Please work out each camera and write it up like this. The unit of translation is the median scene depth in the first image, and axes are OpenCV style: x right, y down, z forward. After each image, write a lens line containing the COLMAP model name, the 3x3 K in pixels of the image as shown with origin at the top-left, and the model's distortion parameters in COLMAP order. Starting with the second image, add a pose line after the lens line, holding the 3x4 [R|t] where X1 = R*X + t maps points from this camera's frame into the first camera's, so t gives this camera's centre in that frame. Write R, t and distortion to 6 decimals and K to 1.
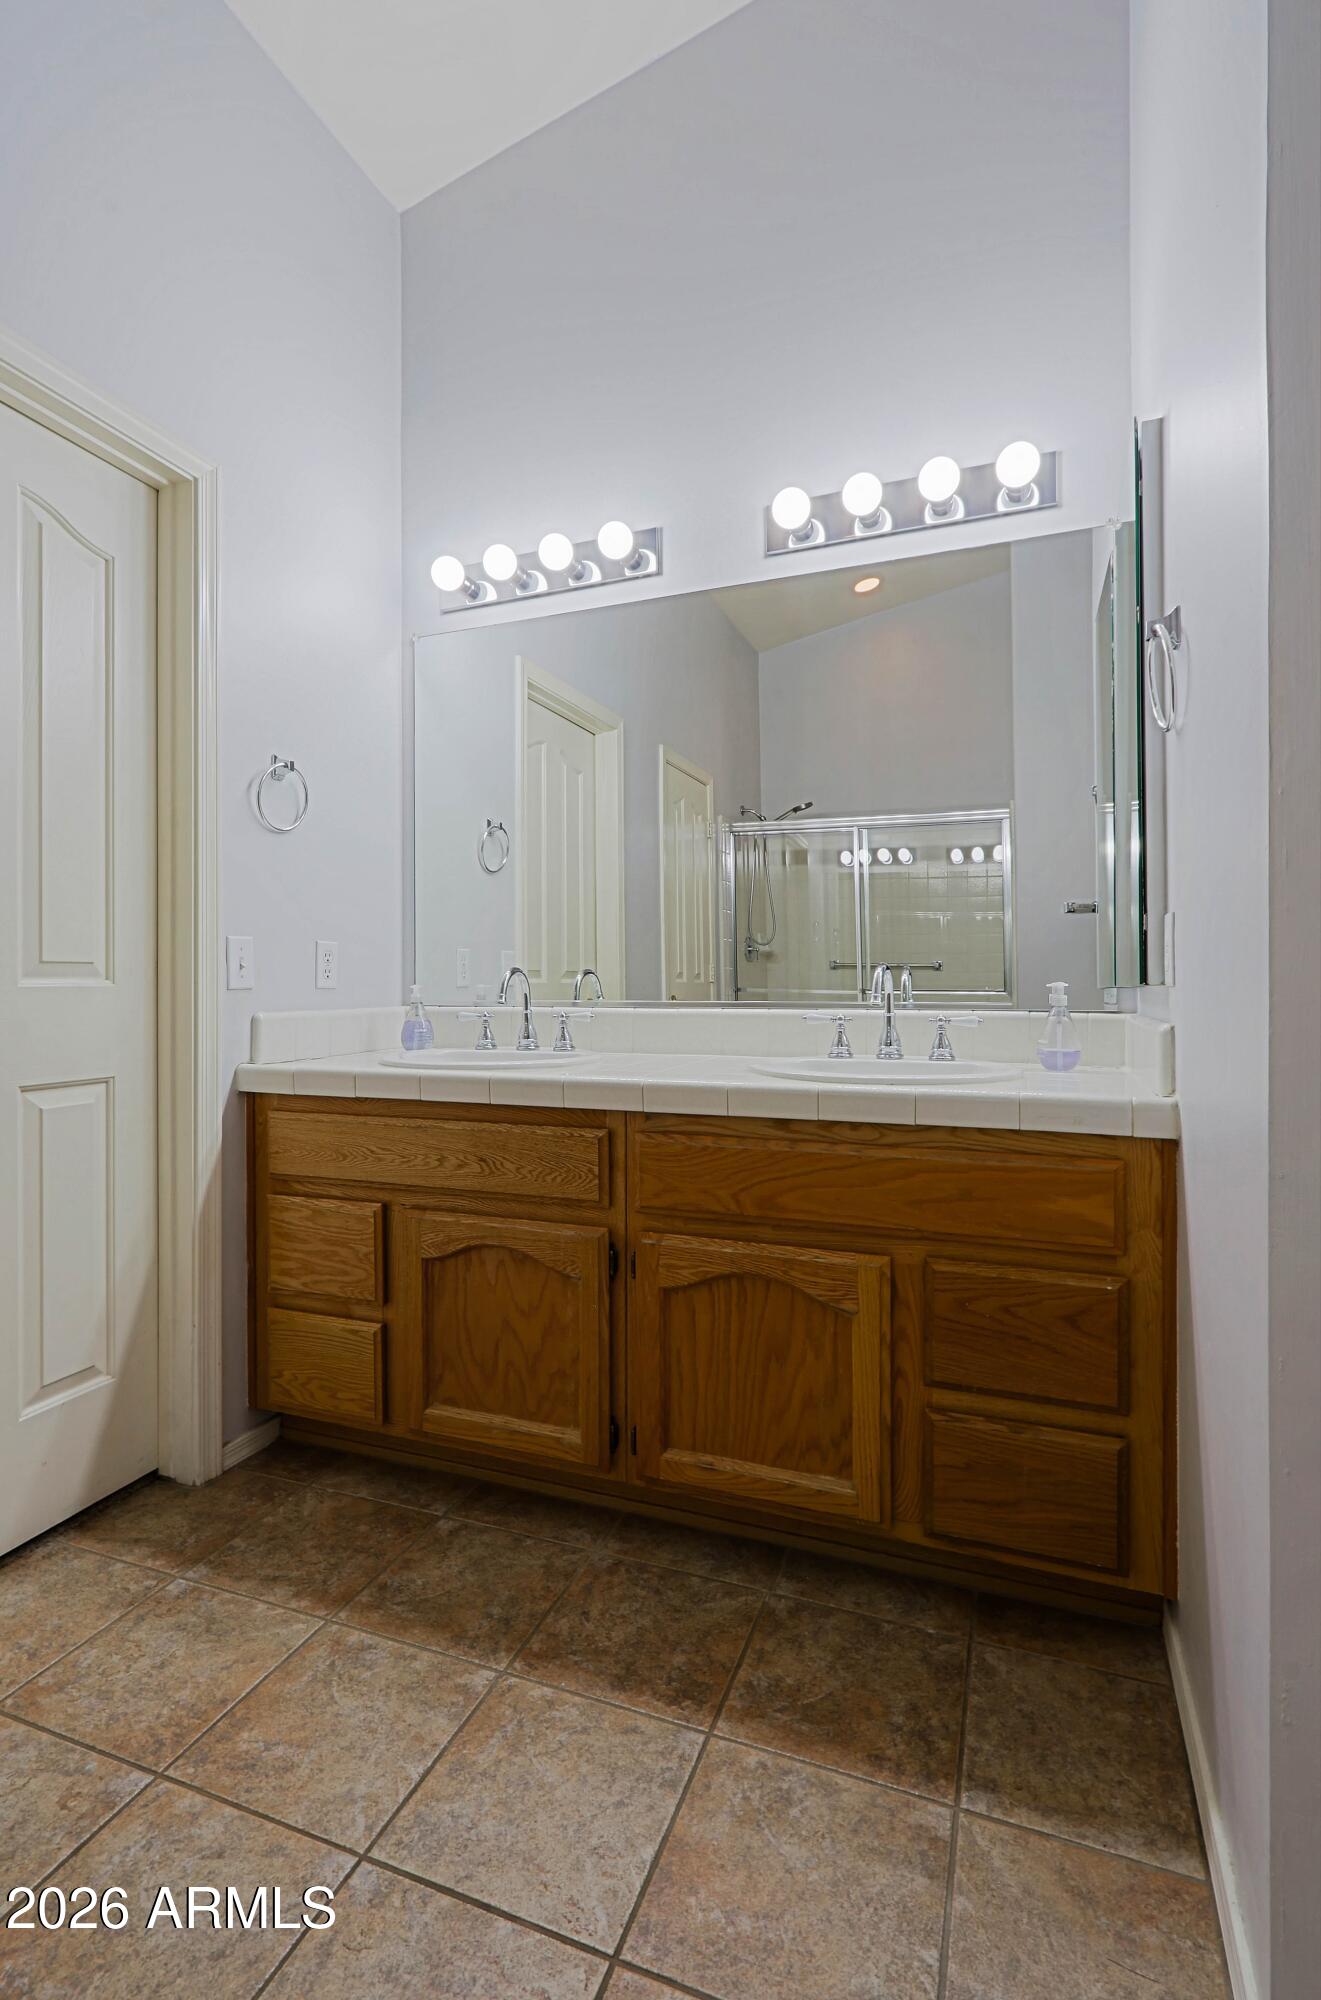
lens RADIAL K [[948.3, 0, 657.7], [0, 948.3, 960.5], [0, 0, 1]] dist [0.000097, 0.001166]
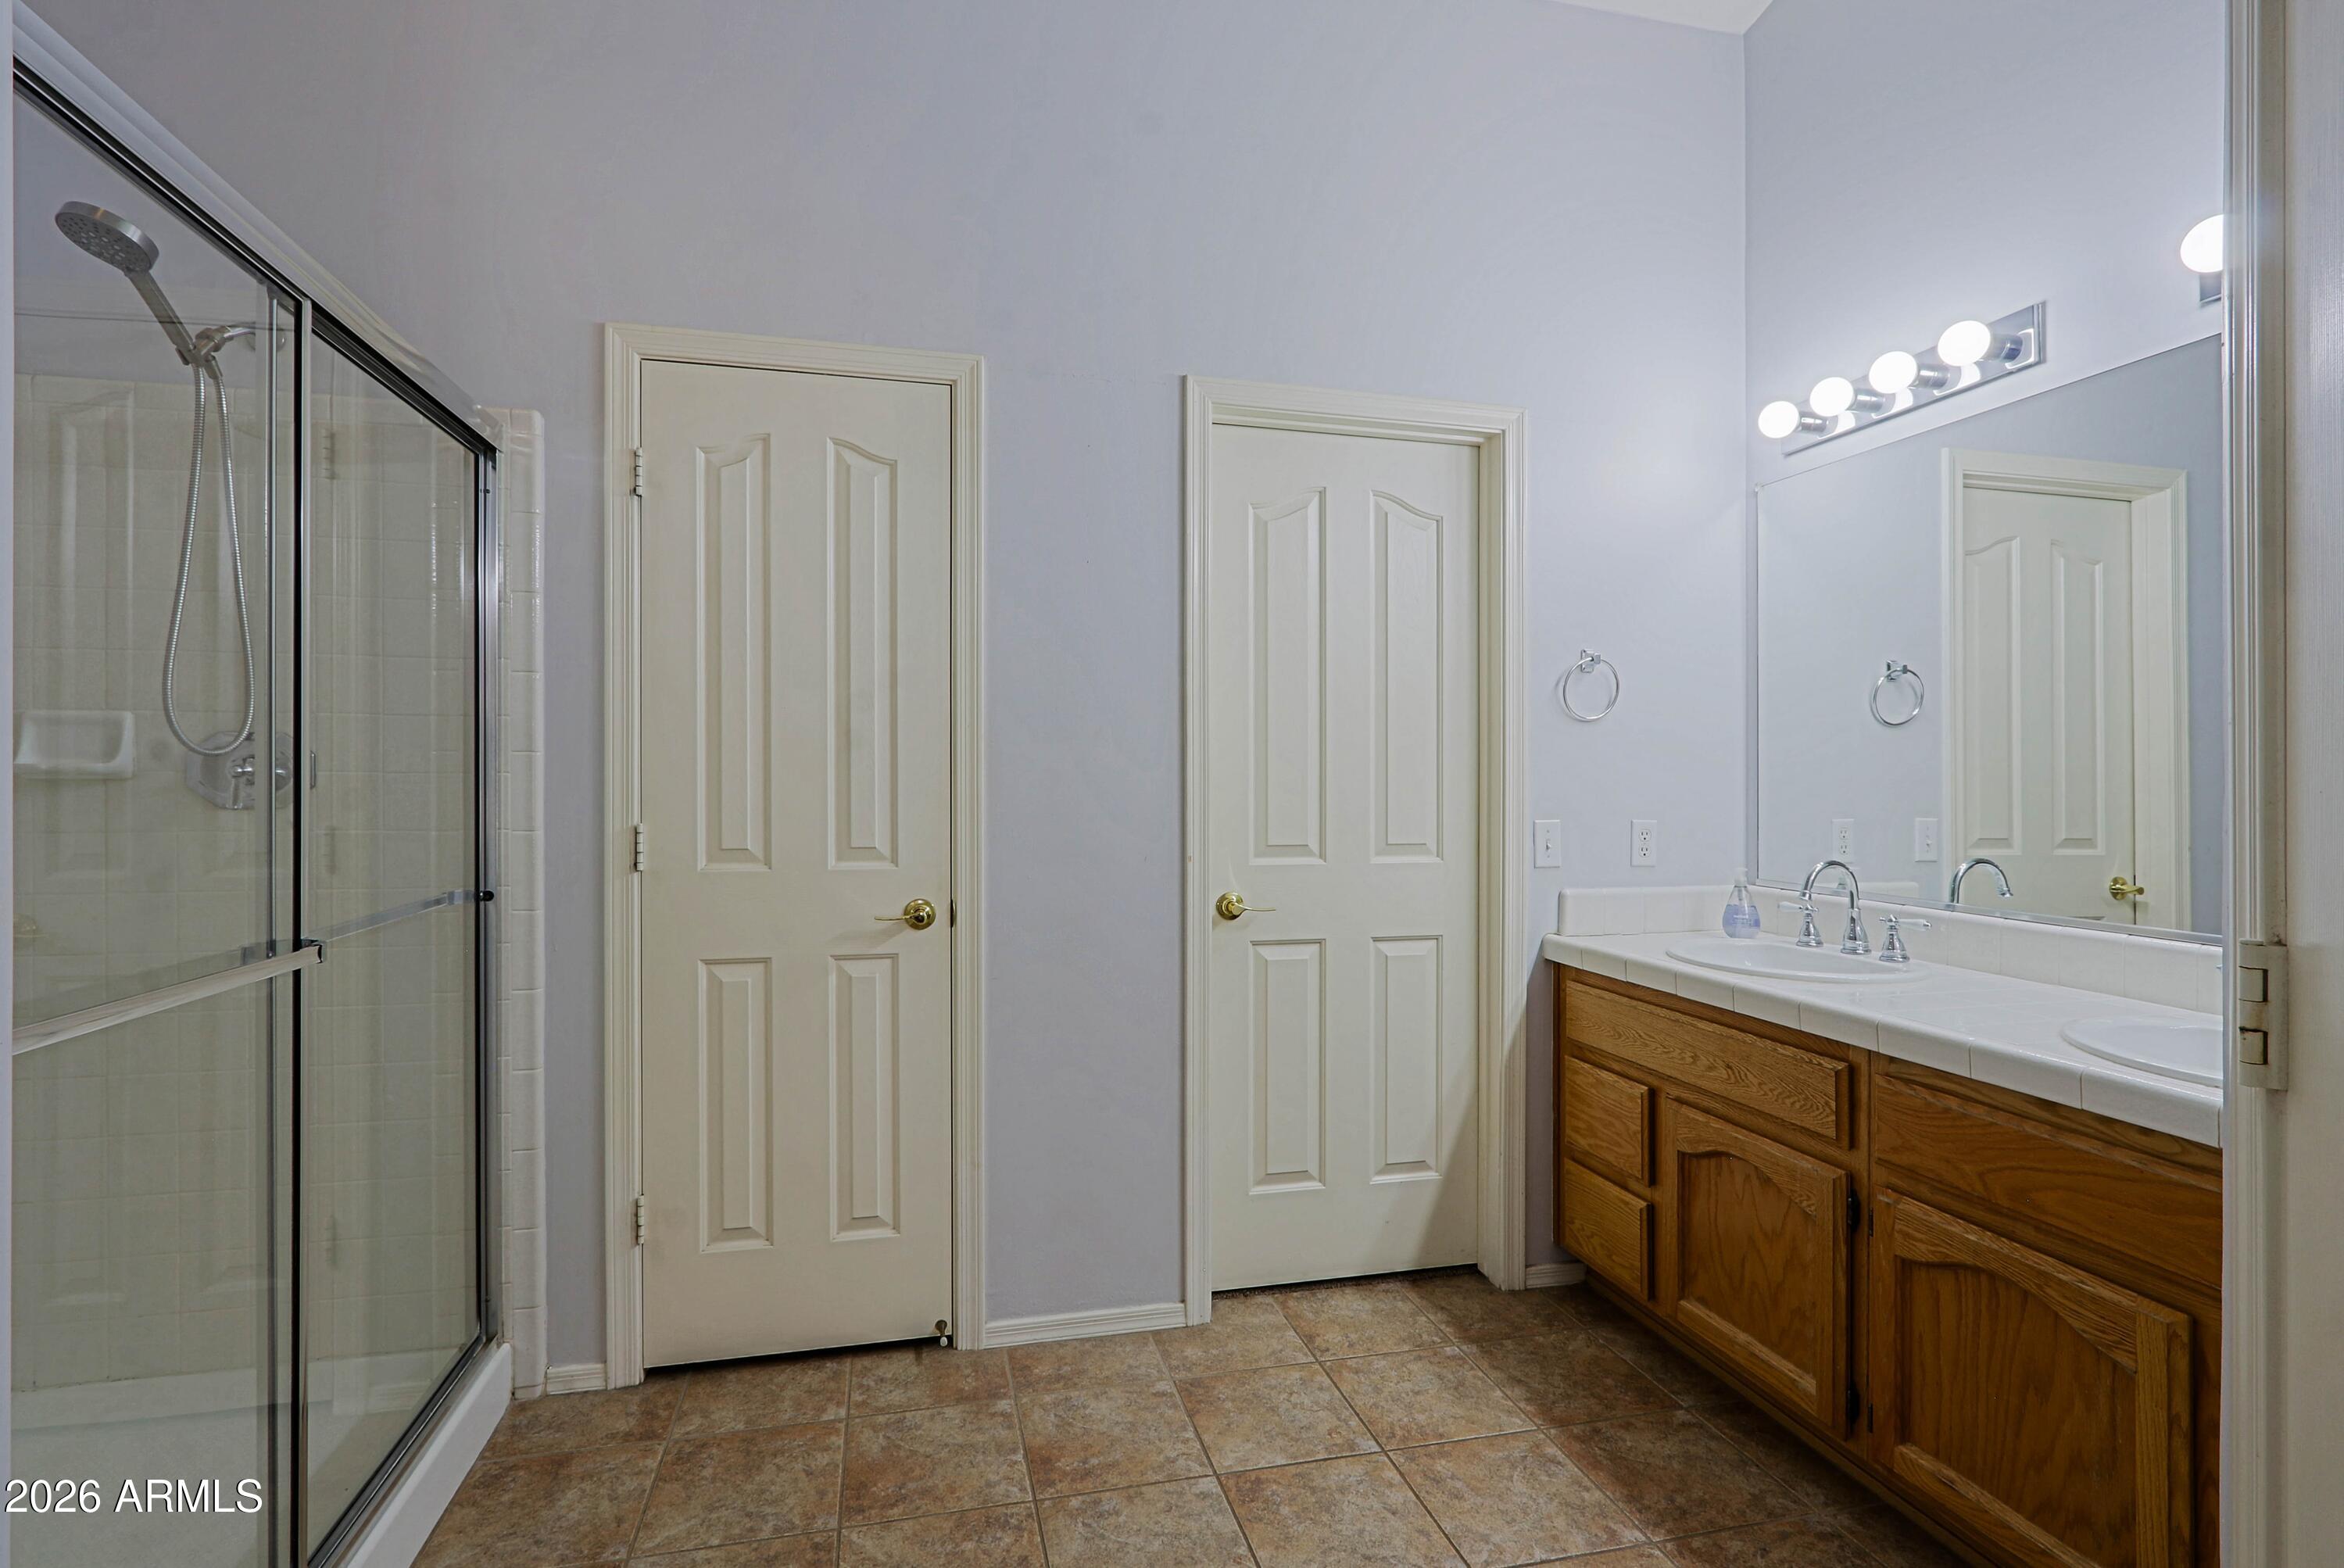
lens RADIAL K [[1109.6, 0, 1171.9], [0, 1109.6, 743.3], [0, 0, 1]] dist [-0.000111, 0.000407]
pose [[0.578190, -0.016572, -0.815734, 0.445767], [0.007746, 0.999860, -0.014822, -0.118450], [0.815866, 0.002251, 0.578237, -0.146800]]
